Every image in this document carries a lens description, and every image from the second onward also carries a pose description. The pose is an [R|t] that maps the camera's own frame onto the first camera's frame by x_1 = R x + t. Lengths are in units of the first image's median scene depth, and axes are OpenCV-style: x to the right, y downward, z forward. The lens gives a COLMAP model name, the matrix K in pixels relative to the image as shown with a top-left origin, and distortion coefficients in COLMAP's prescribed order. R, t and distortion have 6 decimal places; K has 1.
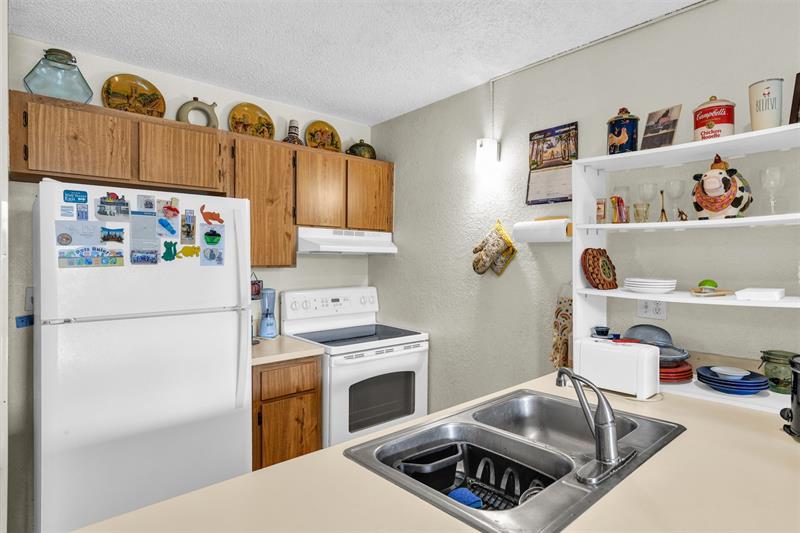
lens RADIAL K [[443.0, 0, 400.0], [0, 443.0, 266.5], [0, 0, 1]] dist [-0.005411, -0.000709]
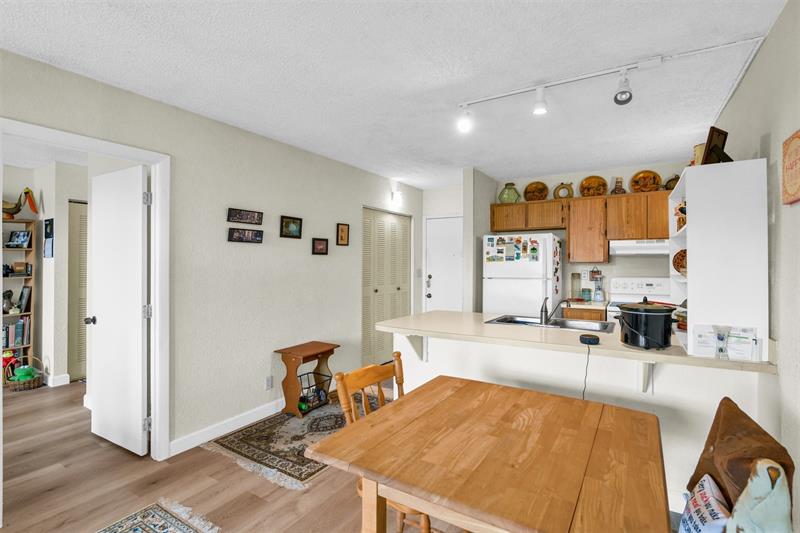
lens RADIAL K [[375.3, 0, 399.0], [0, 375.3, 259.0], [0, 0, 1]] dist [-0.018749, -0.000083]
pose [[0.279406, -0.012046, -0.960098, 1.137196], [-0.013001, 0.999782, -0.016327, 0.023246], [0.960085, 0.017044, 0.279188, -0.267736]]
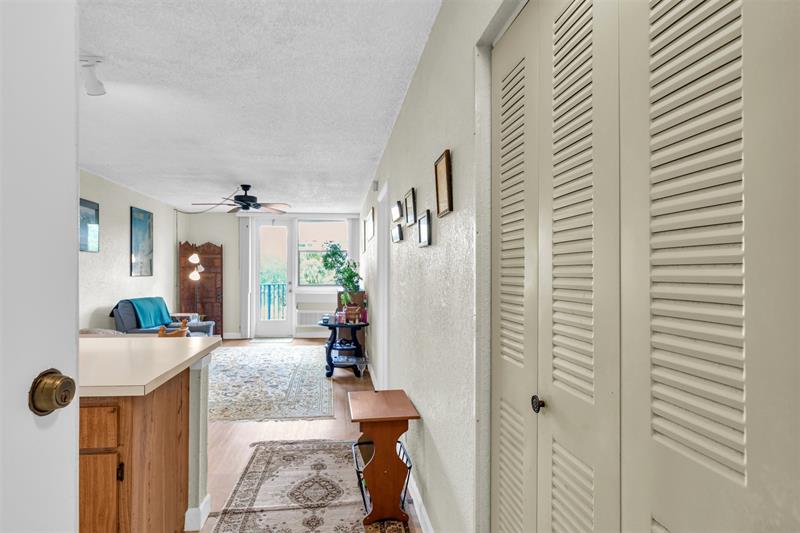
lens RADIAL K [[409.4, 0, 384.3], [0, 409.4, 272.7], [0, 0, 1]] dist [-0.000834, -0.000189]
pose [[-0.820184, -0.007027, 0.572056, -0.949827], [0.000263, 0.999920, 0.012660, 0.026597], [-0.572100, 0.010534, -0.820117, 0.606977]]
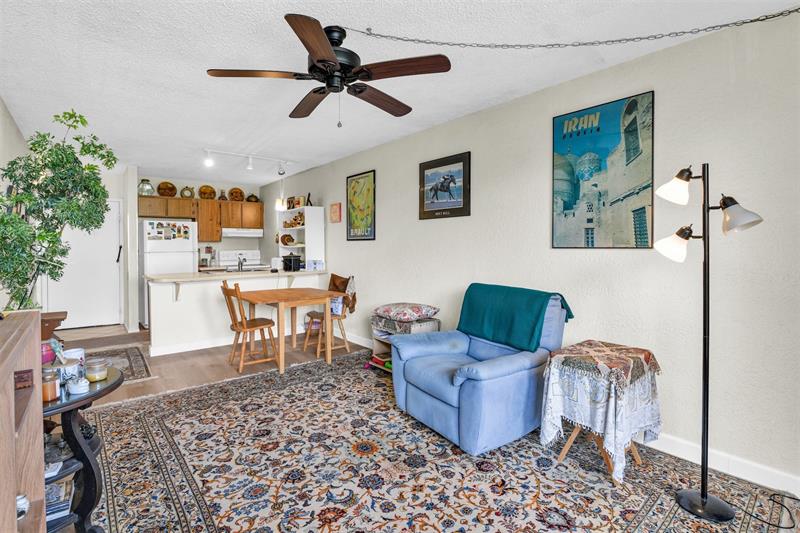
lens RADIAL K [[387.8, 0, 392.7], [0, 387.8, 251.8], [0, 0, 1]] dist [-0.015635, -0.000109]
pose [[0.998645, -0.007315, -0.051517, 1.208874], [0.007474, 0.999968, 0.002899, 0.080807], [0.051494, -0.003280, 0.998668, -1.761643]]
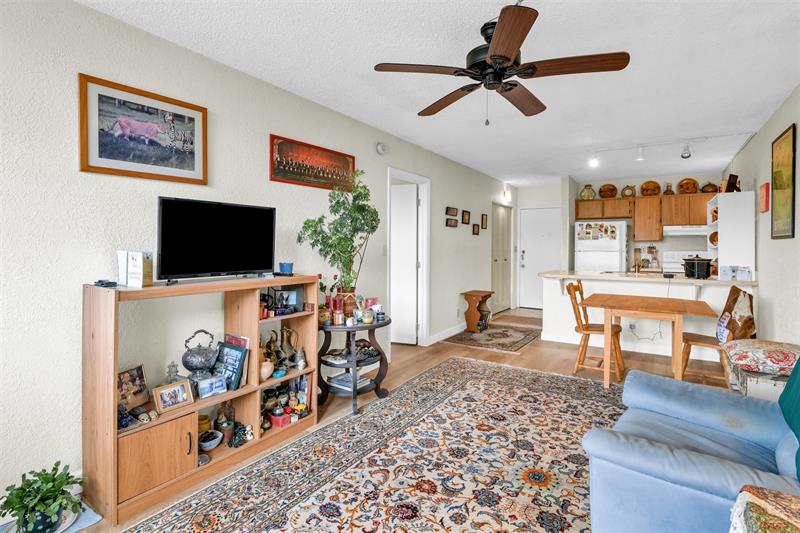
lens RADIAL K [[386.3, 0, 404.2], [0, 386.3, 244.2], [0, 0, 1]] dist [-0.013251, -0.000087]
pose [[0.262504, -0.006315, -0.964910, 1.850067], [-0.016502, 0.999803, -0.011032, 0.082335], [0.964790, 0.018819, 0.262348, -1.283858]]
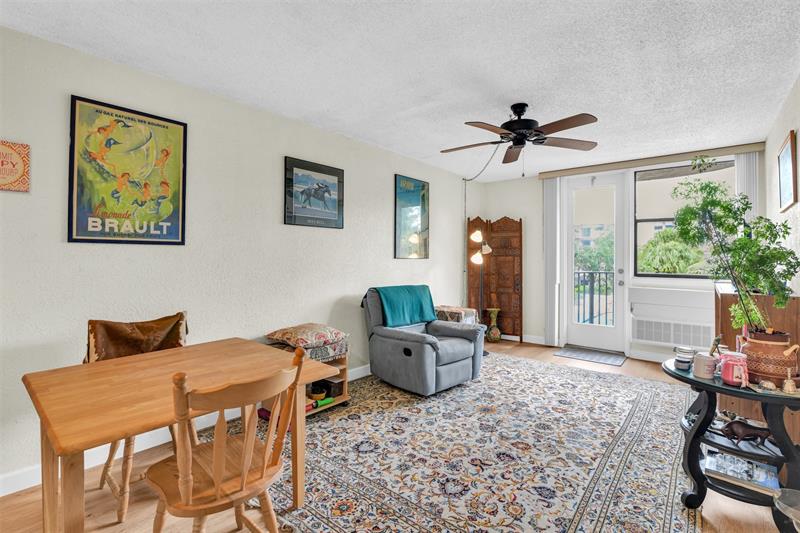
lens RADIAL K [[379.0, 0, 397.9], [0, 379.0, 254.5], [0, 0, 1]] dist [-0.024876, 0.000632]
pose [[-0.153996, 0.001855, 0.988070, -0.167770], [0.006268, 0.999980, -0.000901, 0.059817], [-0.988052, 0.006055, -0.154005, -0.249056]]
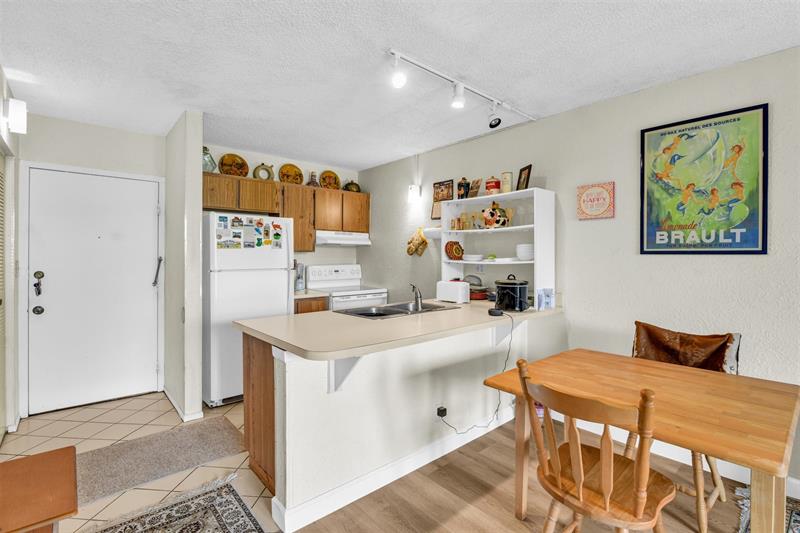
lens RADIAL K [[375.3, 0, 399.0], [0, 375.3, 259.0], [0, 0, 1]] dist [-0.018749, -0.000083]
pose [[0.999985, 0.001492, -0.005333, 0.150813], [-0.001514, 0.999991, -0.004044, 0.043339], [0.005327, 0.004052, 0.999978, -0.679291]]
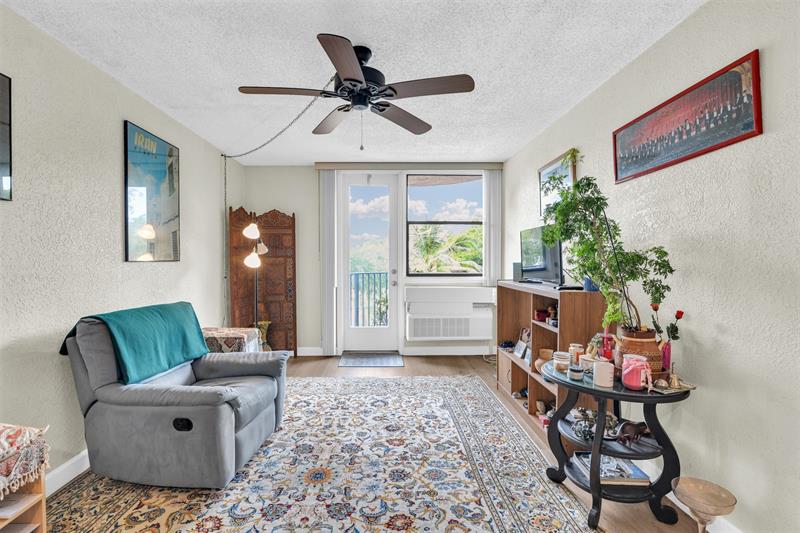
lens RADIAL K [[369.4, 0, 395.8], [0, 369.4, 265.0], [0, 0, 1]] dist [-0.019925, -0.000176]
pose [[-0.772187, -0.012317, 0.635276, 0.372010], [0.006660, 0.999600, 0.027476, 0.063481], [-0.635361, 0.025447, -0.771796, -0.194972]]
